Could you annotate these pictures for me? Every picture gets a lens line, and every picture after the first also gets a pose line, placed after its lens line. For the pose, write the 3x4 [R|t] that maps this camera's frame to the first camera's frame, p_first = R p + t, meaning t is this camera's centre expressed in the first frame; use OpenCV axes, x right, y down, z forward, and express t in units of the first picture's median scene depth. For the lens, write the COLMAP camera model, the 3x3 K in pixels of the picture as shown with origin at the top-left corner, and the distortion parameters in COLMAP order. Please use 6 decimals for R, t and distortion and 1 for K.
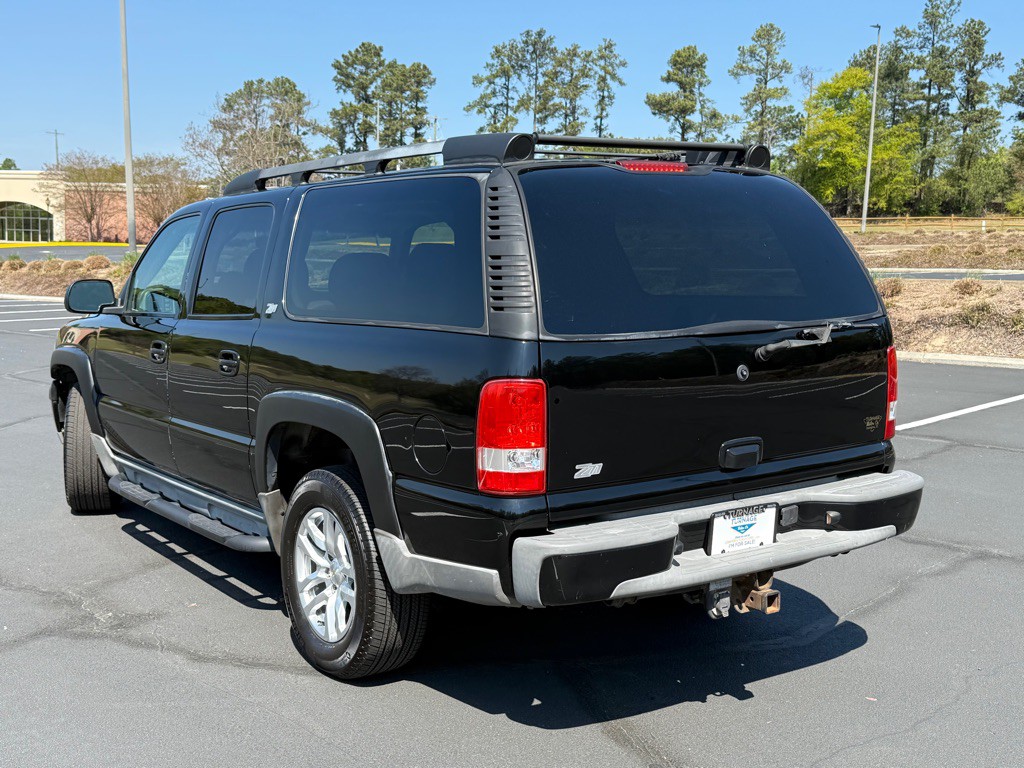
lens RADIAL K [[1184.5, 0, 508.3], [0, 1184.5, 403.1], [0, 0, 1]] dist [0.081558, 0.000000]
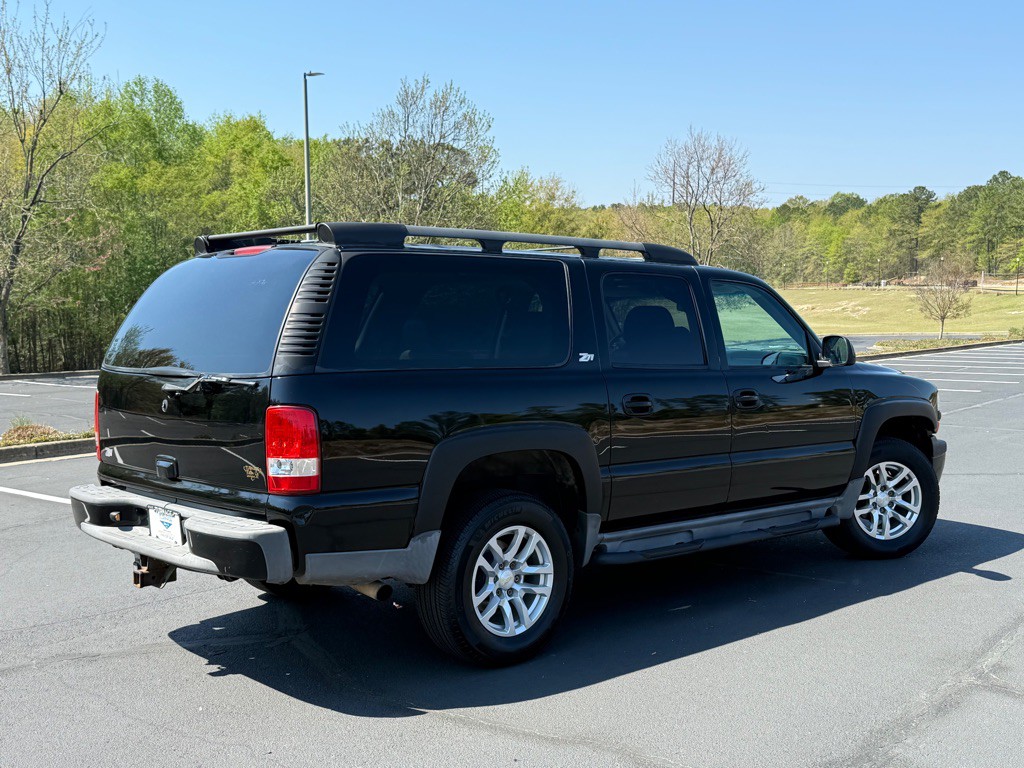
lens RADIAL K [[1184.5, 0, 508.8], [0, 1184.5, 392.5], [0, 0, 1]] dist [0.081558, 0.000000]
pose [[0.132842, 0.074952, -0.988299, 1.468088], [-0.116527, 0.991402, 0.059524, -0.154151], [0.984263, 0.107256, 0.140434, 1.117440]]
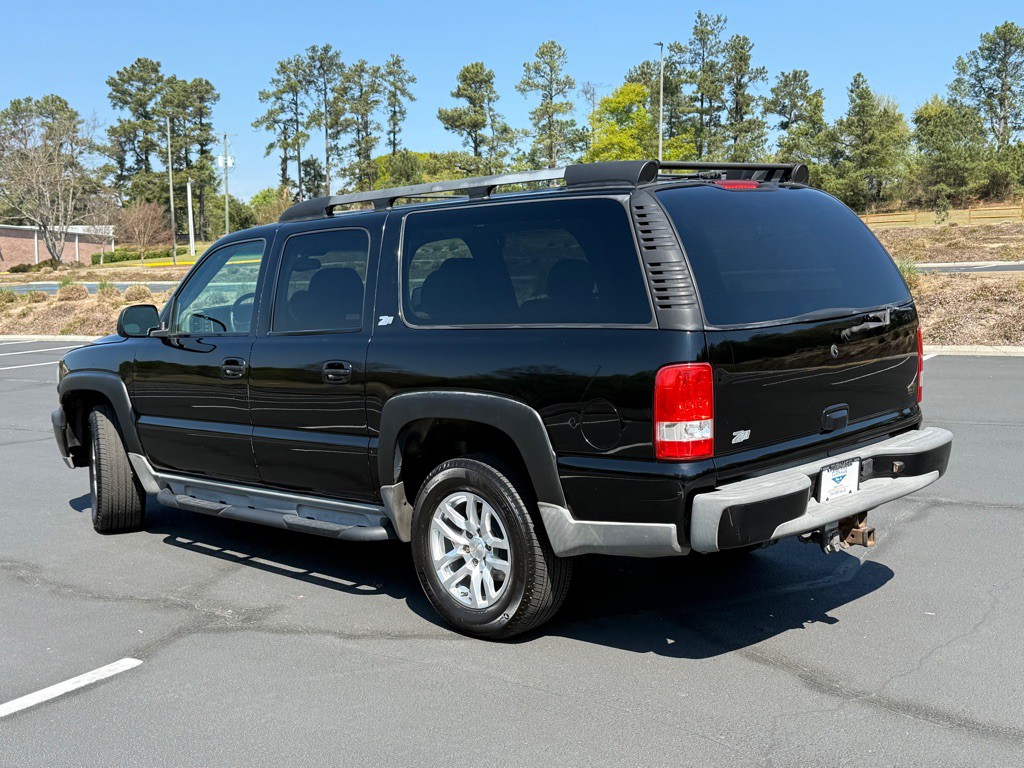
lens RADIAL K [[1184.5, 0, 516.2], [0, 1184.5, 404.5], [0, 0, 1]] dist [0.081558, 0.000000]
pose [[0.982907, -0.059705, 0.174151, -0.318820], [0.061441, 0.998100, -0.004591, 0.013615], [-0.173546, 0.015213, 0.984708, -0.136810]]
